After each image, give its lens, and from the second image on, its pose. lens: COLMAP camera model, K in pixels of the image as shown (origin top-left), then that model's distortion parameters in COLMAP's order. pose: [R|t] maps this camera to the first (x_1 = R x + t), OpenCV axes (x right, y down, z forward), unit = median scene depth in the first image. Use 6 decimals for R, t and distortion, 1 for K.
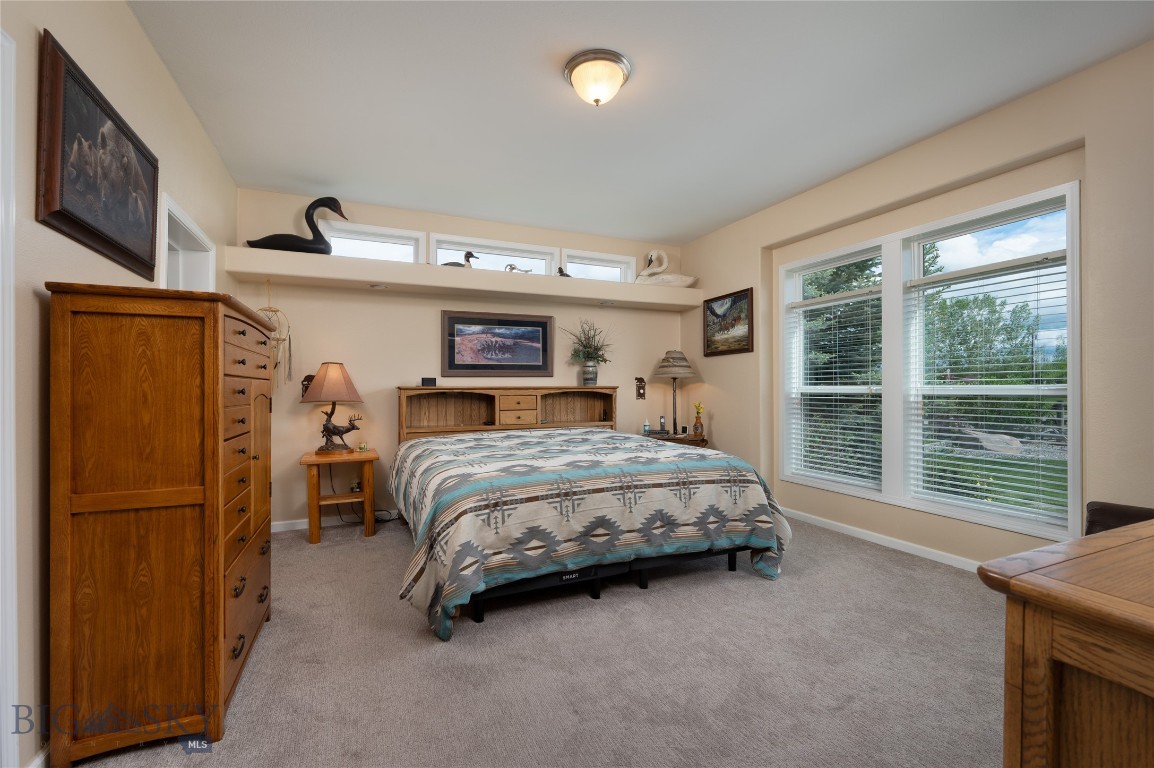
lens RADIAL K [[499.4, 0, 577.0], [0, 499.4, 384.0], [0, 0, 1]] dist [-0.000336, -0.000009]
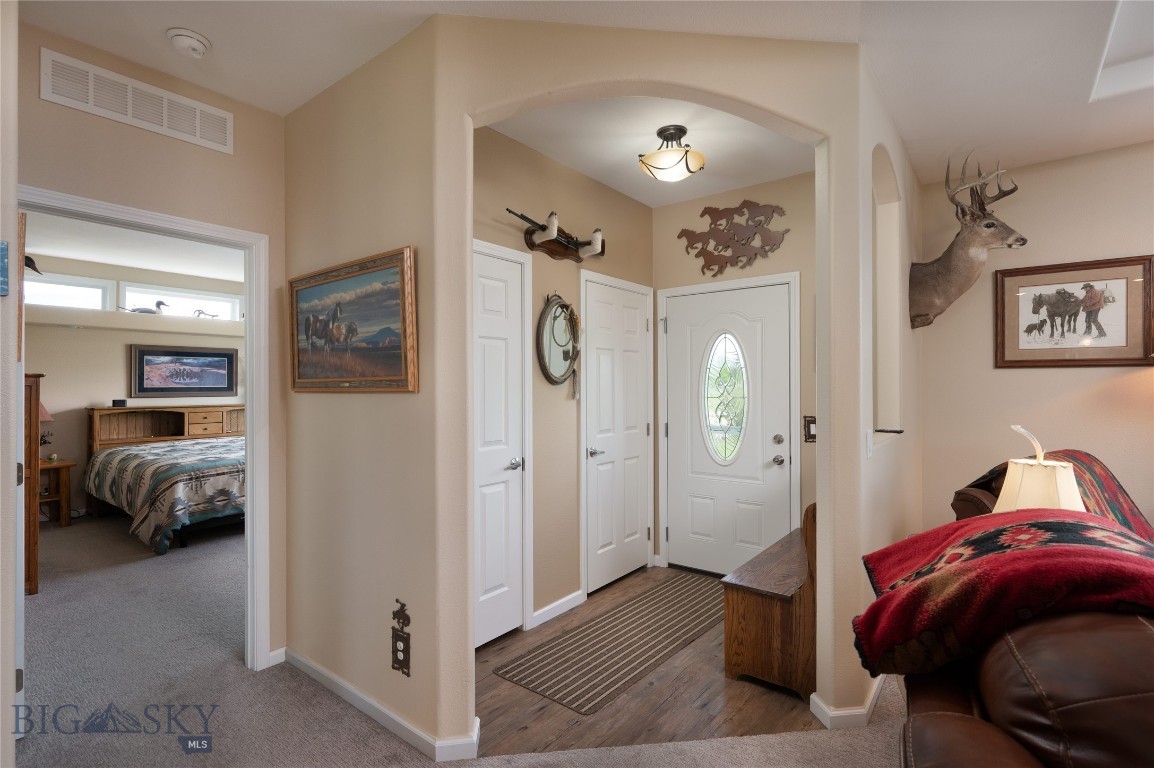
lens RADIAL K [[545.1, 0, 577.0], [0, 545.1, 384.0], [0, 0, 1]] dist [-0.000220, 0.000102]
pose [[0.877488, 0.003794, 0.479583, 0.052162], [-0.002631, 0.999992, -0.003096, -0.050200], [-0.479591, 0.001454, 0.877491, -0.736927]]
